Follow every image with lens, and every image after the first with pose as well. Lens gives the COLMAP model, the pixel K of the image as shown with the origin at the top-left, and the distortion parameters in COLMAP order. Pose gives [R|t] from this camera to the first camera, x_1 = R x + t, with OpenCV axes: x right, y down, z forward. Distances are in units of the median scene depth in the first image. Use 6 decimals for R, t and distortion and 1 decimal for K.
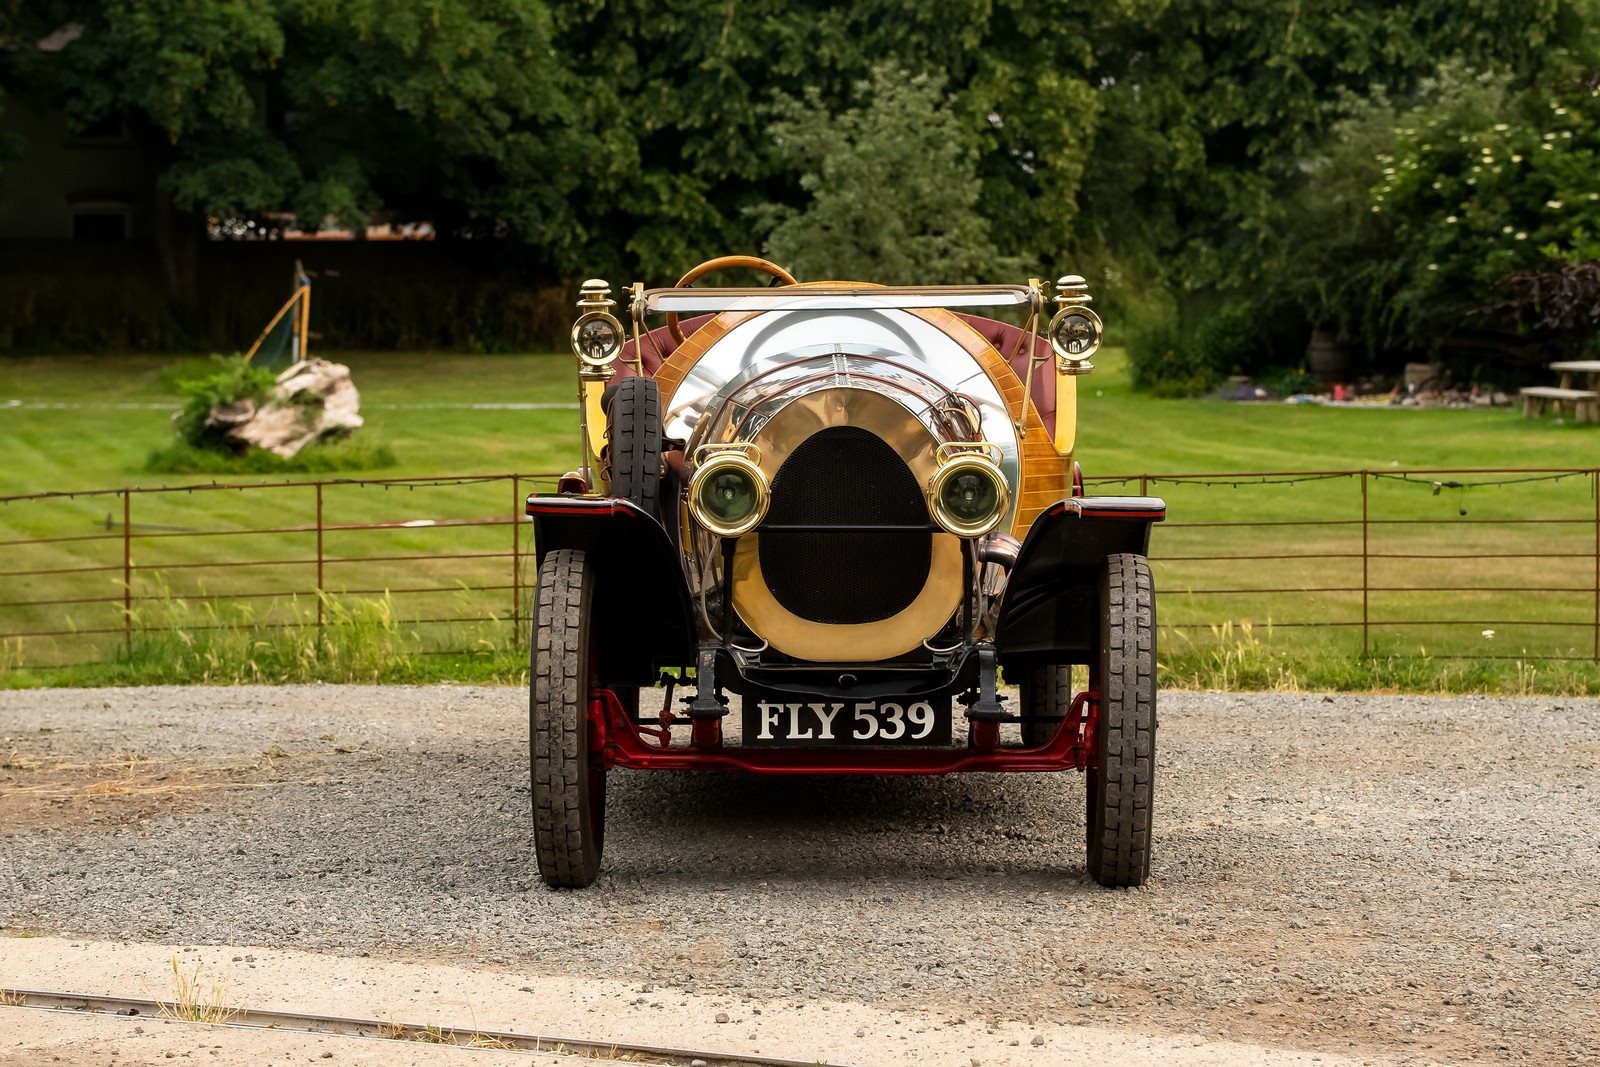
lens RADIAL K [[5242.6, 0, 792.9], [0, 5242.6, 576.3], [0, 0, 1]] dist [0.118506, 5.745172]
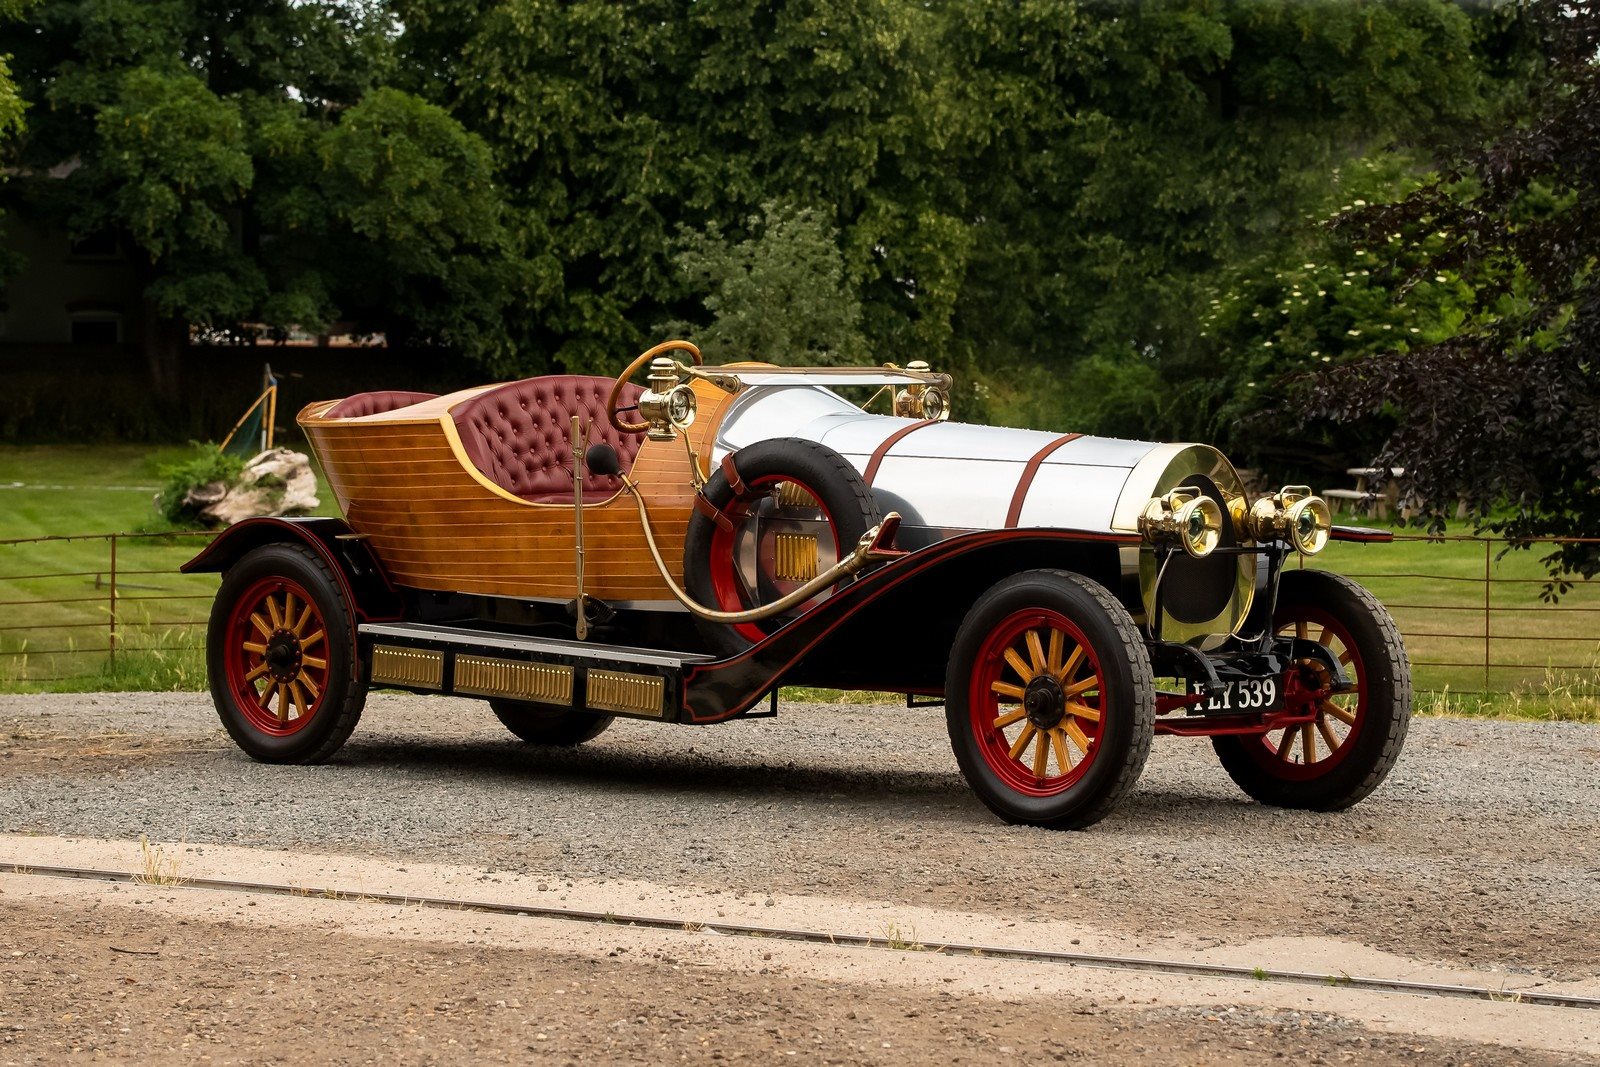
lens RADIAL K [[4890.4, 0, 800.0], [0, 4890.4, 534.0], [0, 0, 1]] dist [0.048999, 1.130663]
pose [[0.999791, 0.015625, 0.013168, 0.009387], [-0.015227, 0.999440, -0.029809, 0.007808], [-0.013626, 0.029602, 0.999469, -0.073435]]
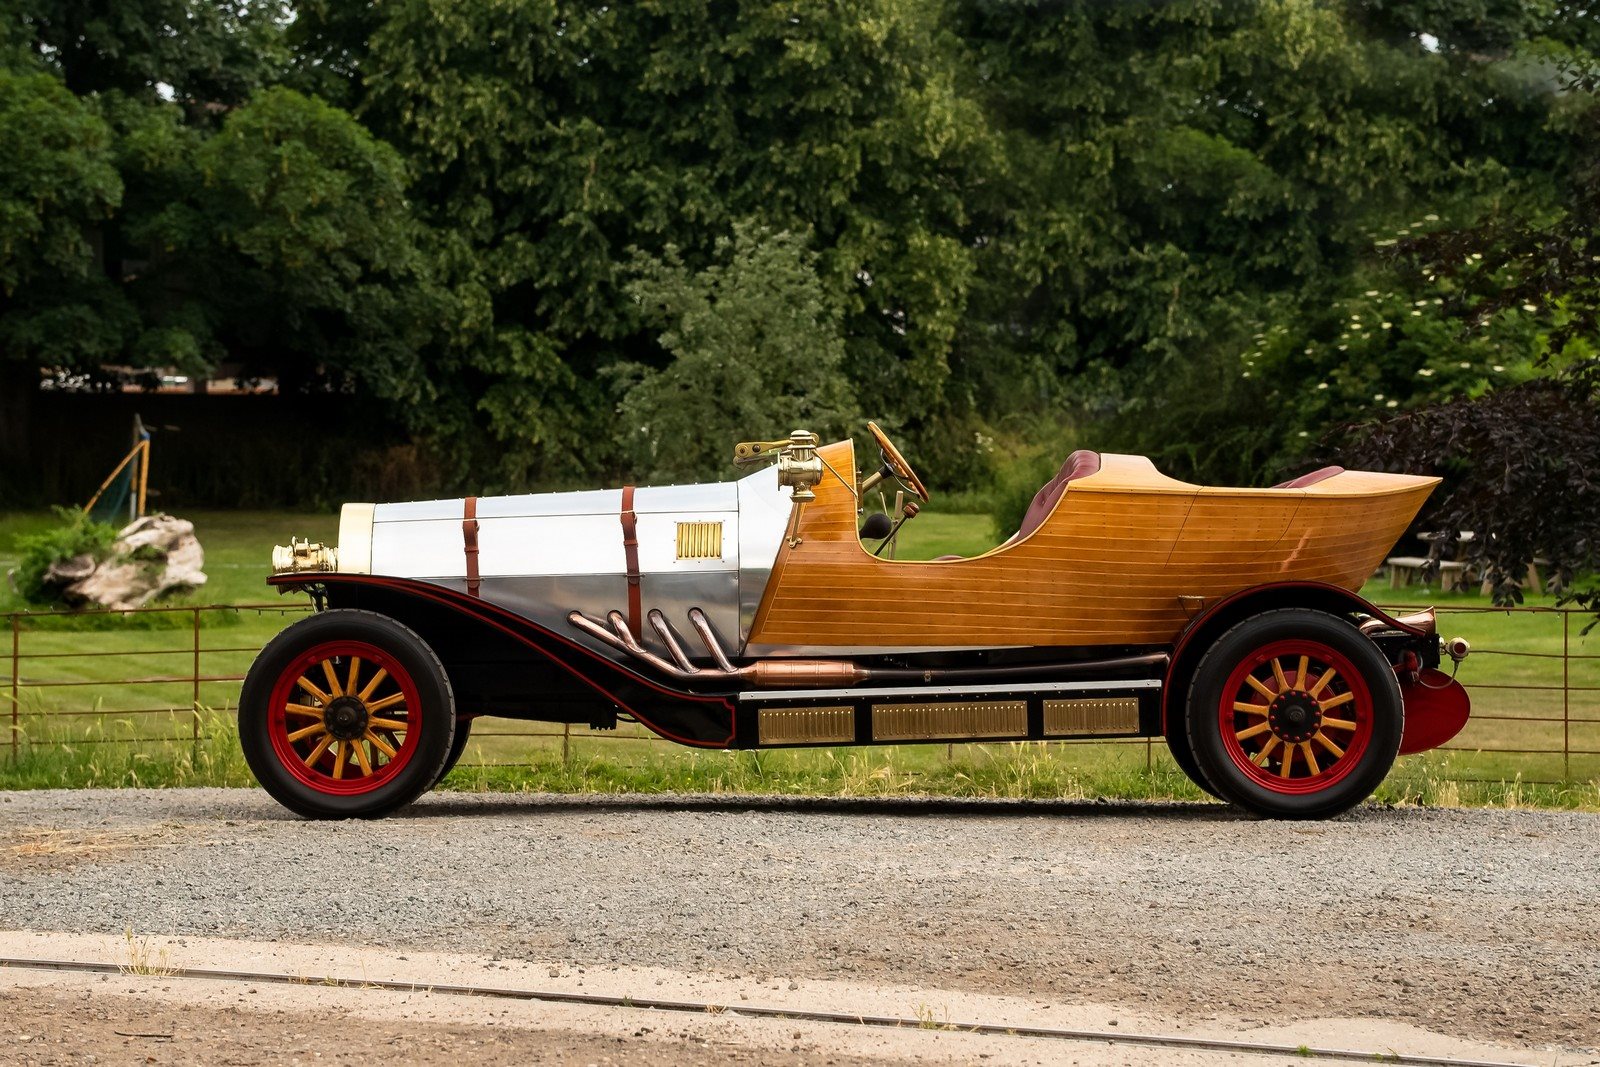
lens RADIAL K [[6087.4, 0, 800.7], [0, 6087.4, 532.0], [0, 0, 1]] dist [0.497424, 3.519433]
pose [[0.999702, 0.011164, 0.021717, 0.003606], [-0.010201, 0.998980, -0.043992, 0.010875], [-0.022186, 0.043757, 0.998796, -0.139259]]
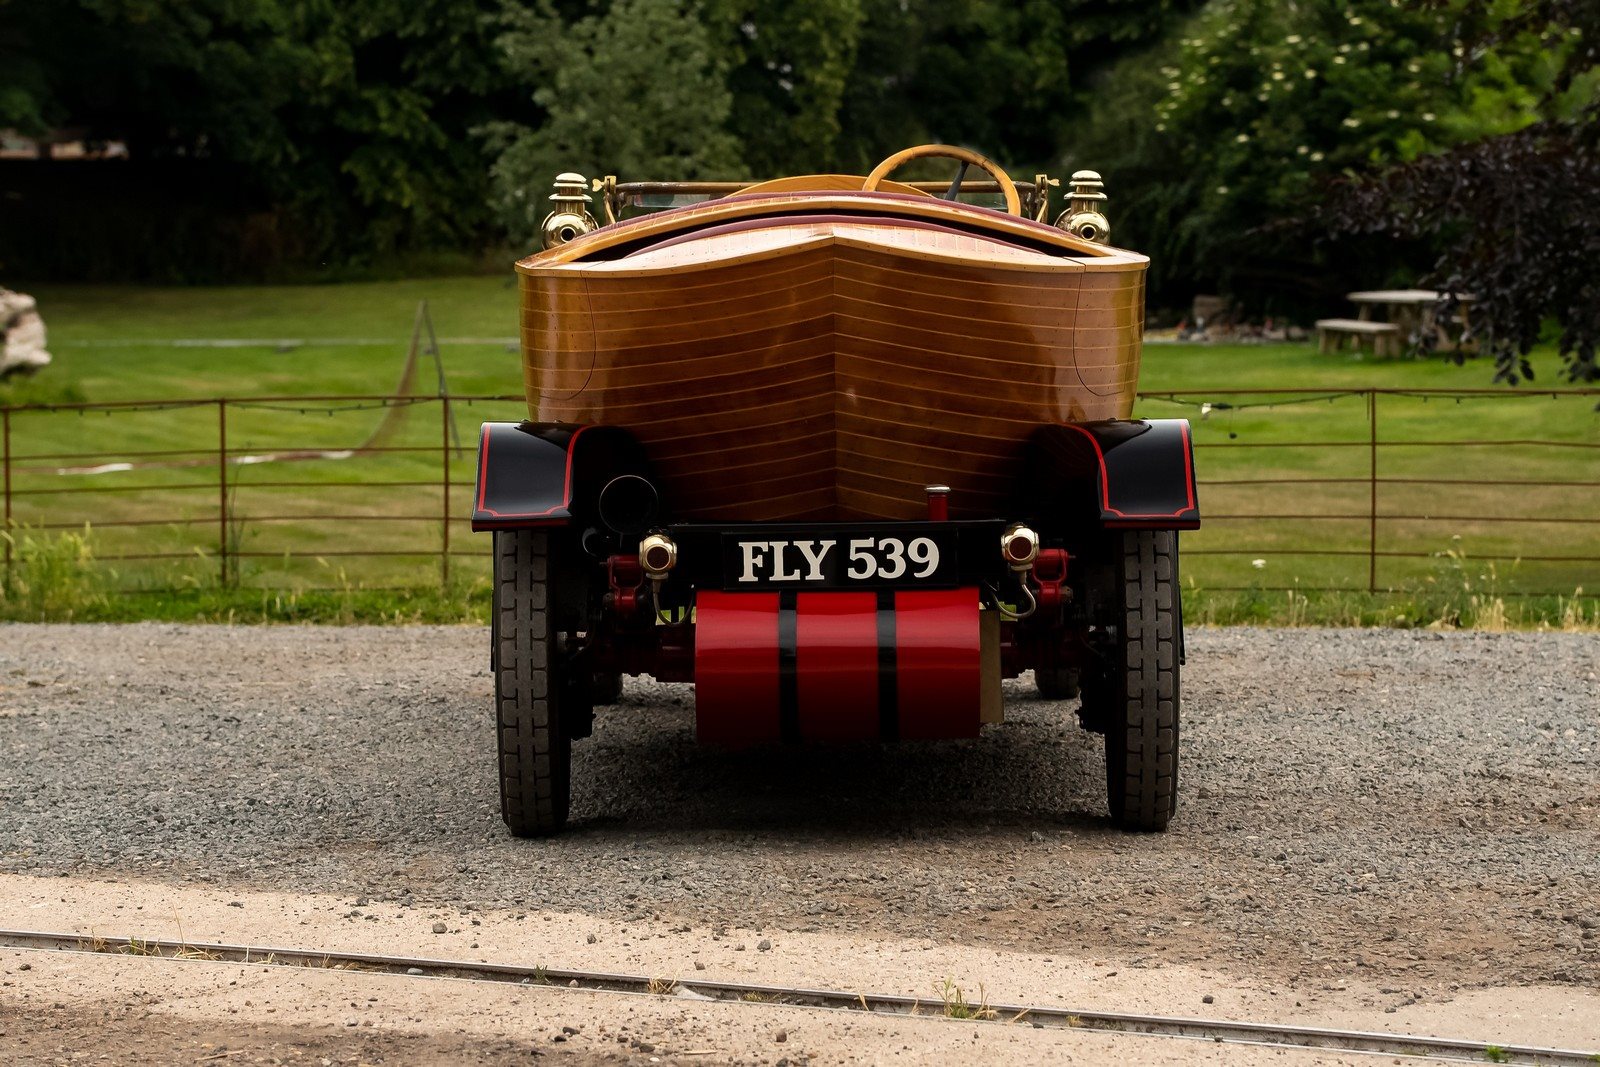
lens RADIAL K [[5843.6, 0, 800.8], [0, 5843.6, 532.1], [0, 0, 1]] dist [0.403400, 5.002684]
pose [[0.998959, -0.003170, 0.045511, 0.001082], [0.003301, 0.999991, -0.002798, 0.003843], [-0.045502, 0.002945, 0.998960, -0.022368]]
